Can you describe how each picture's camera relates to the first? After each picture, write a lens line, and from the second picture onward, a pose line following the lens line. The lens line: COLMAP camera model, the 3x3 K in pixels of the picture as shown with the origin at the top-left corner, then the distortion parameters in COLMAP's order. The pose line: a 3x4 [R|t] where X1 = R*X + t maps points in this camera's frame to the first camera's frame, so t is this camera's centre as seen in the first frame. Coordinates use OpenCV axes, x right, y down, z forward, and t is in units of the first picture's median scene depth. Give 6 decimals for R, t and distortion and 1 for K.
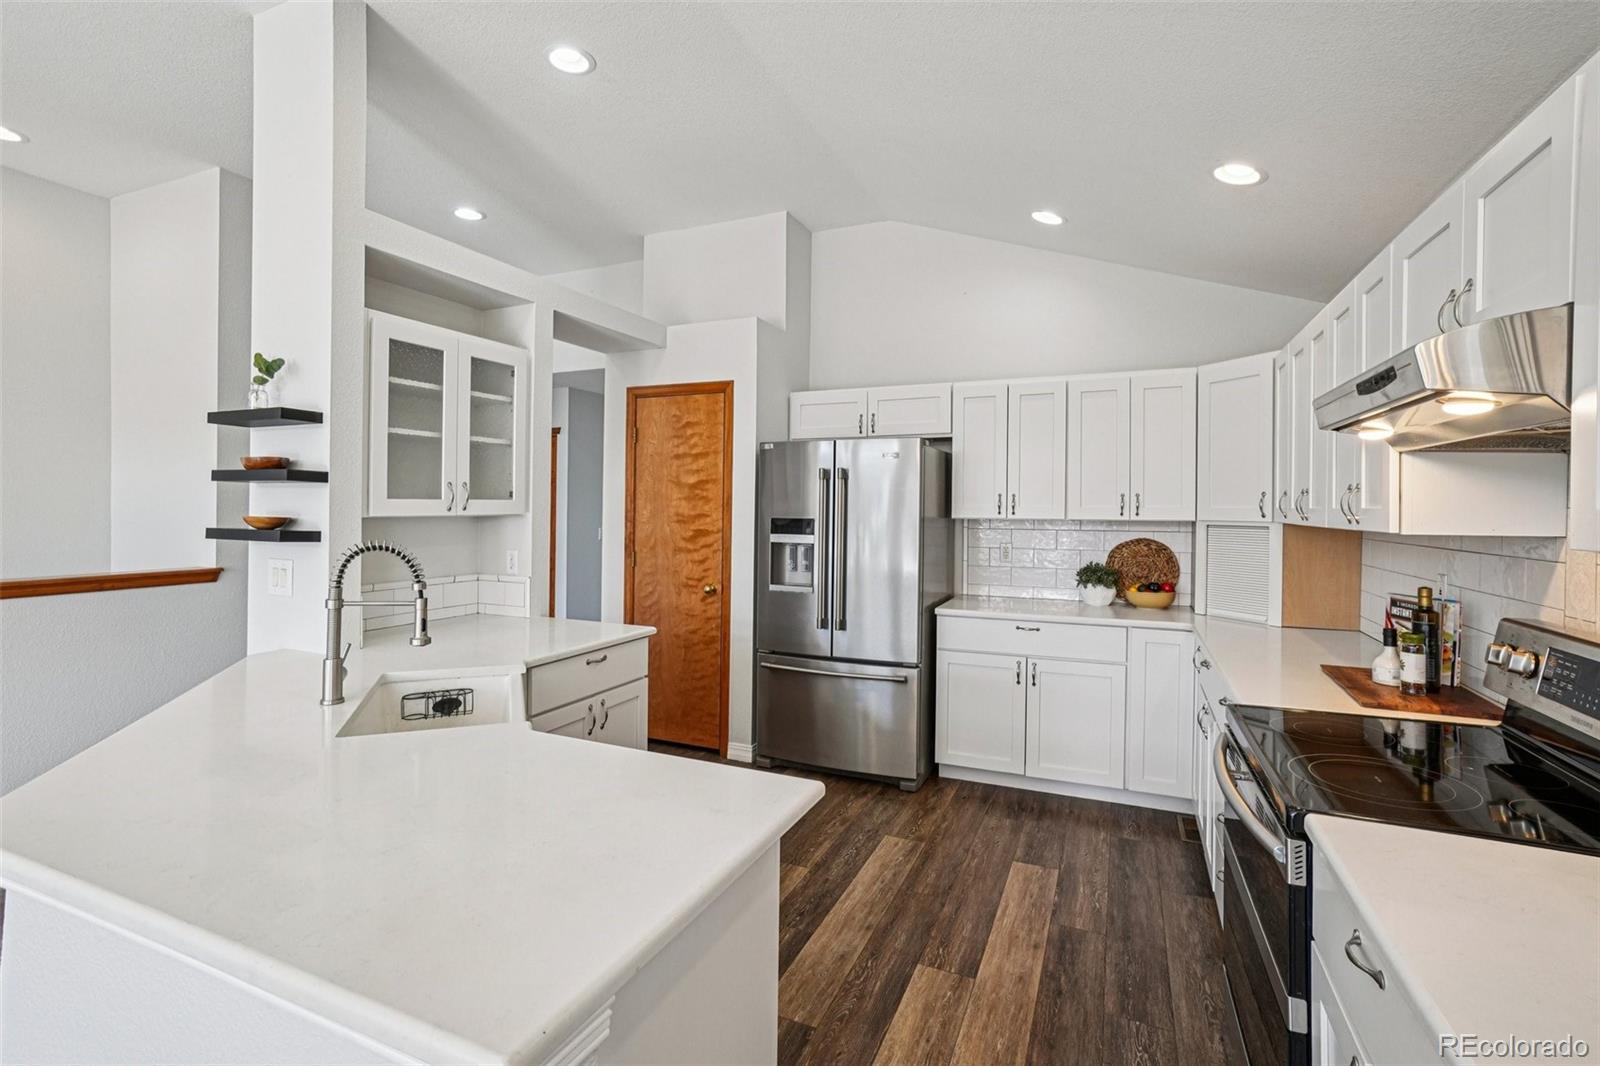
lens RADIAL K [[741.9, 0, 812.2], [0, 741.9, 510.5], [0, 0, 1]] dist [-0.040918, 0.025170]
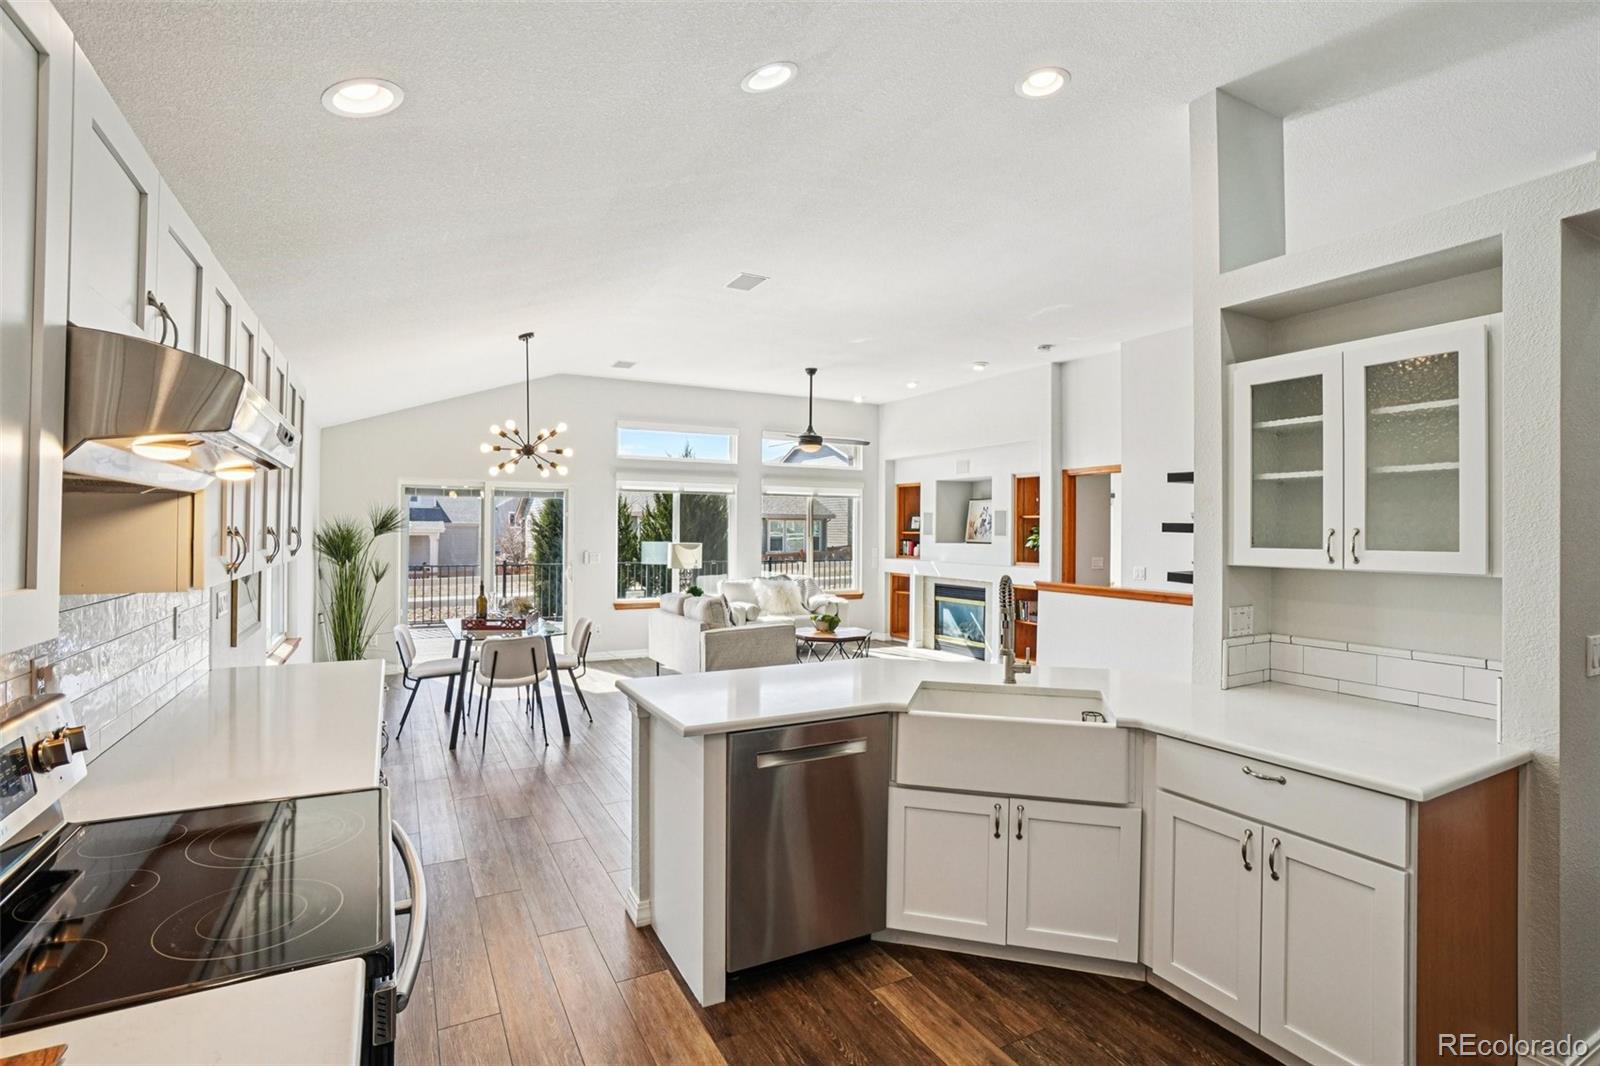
lens RADIAL K [[735.3, 0, 795.3], [0, 735.3, 523.9], [0, 0, 1]] dist [-0.056605, 0.025011]
pose [[-0.619934, -0.020178, -0.784394, 0.507662], [-0.014944, 0.999792, -0.013908, -0.023075], [0.784512, 0.003100, -0.620106, 1.011966]]
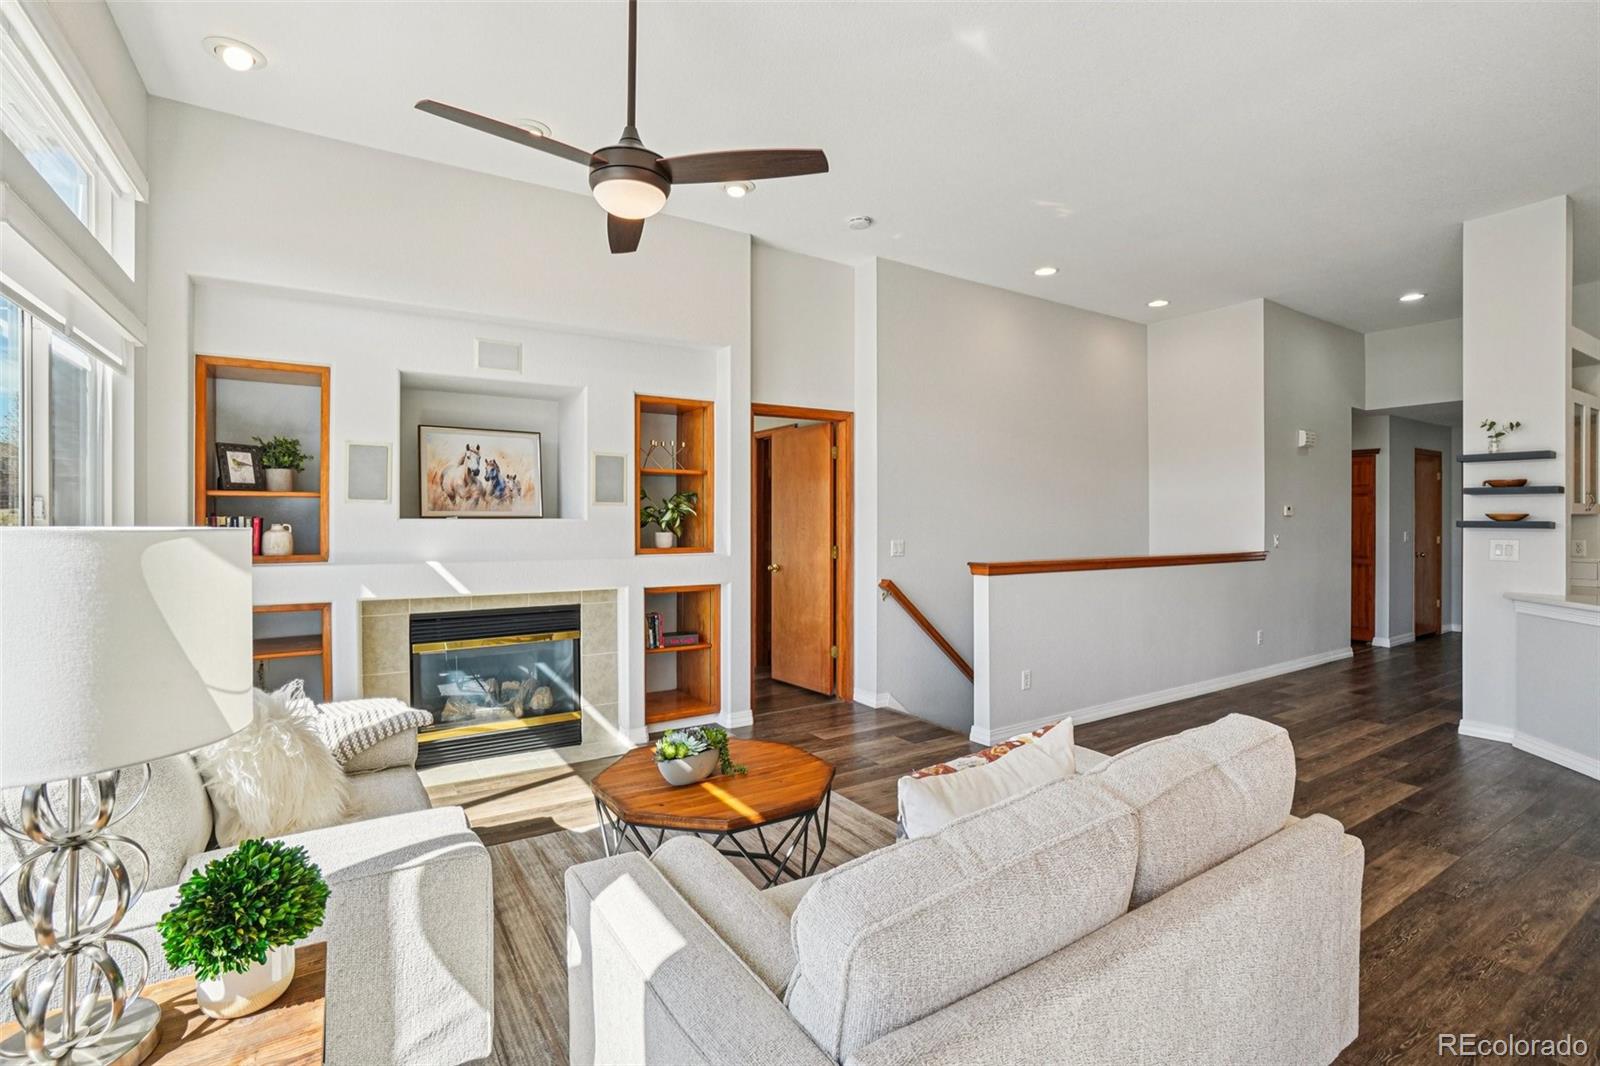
lens RADIAL K [[735.3, 0, 795.3], [0, 735.3, 523.9], [0, 0, 1]] dist [-0.056605, 0.025011]
pose [[0.821371, -0.005590, -0.570367, -1.033077], [0.005536, 0.999983, -0.001829, 0.021702], [0.570368, -0.001655, 0.821388, -1.173800]]
